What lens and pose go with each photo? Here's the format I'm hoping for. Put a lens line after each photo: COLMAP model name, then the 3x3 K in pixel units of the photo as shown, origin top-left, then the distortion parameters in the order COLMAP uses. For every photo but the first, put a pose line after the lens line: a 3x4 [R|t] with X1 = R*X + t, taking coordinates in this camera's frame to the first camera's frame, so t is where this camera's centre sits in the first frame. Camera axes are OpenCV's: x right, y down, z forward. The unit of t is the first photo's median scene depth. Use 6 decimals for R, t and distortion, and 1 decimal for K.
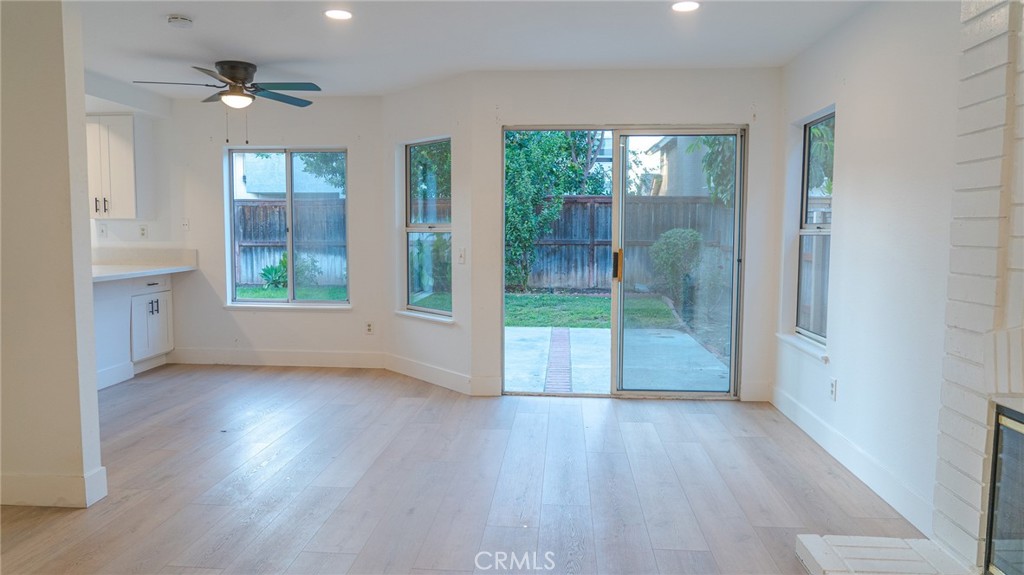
lens RADIAL K [[688.4, 0, 512.0], [0, 688.4, 287.5], [0, 0, 1]] dist [-0.064258, -0.000713]
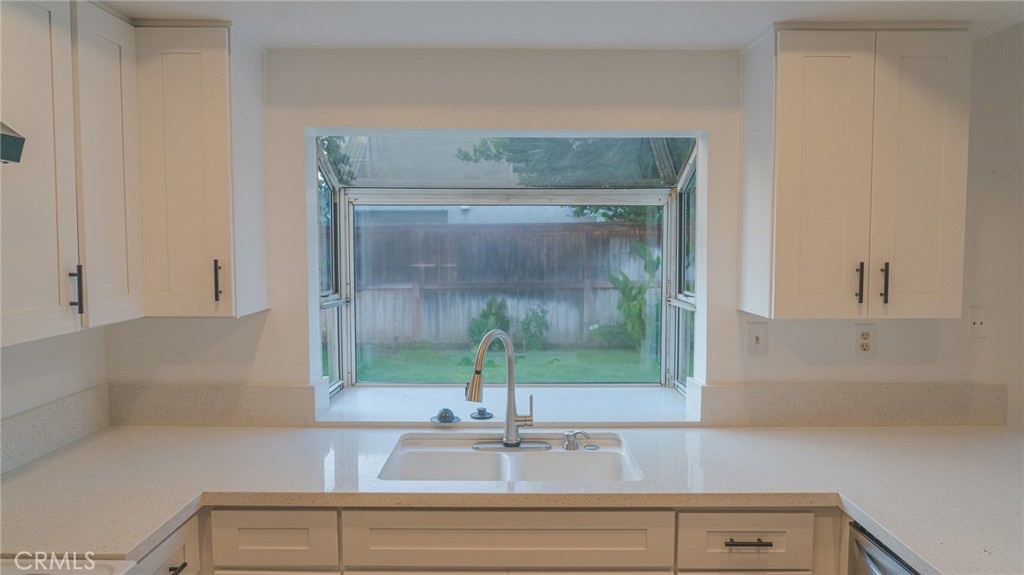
lens RADIAL K [[688.4, 0, 512.0], [0, 688.4, 287.5], [0, 0, 1]] dist [-0.064258, -0.000713]
pose [[0.997174, -0.014161, 0.073785, -0.357716], [0.015346, 0.999762, -0.015512, -0.050881], [-0.073548, 0.016600, 0.997153, 0.285937]]
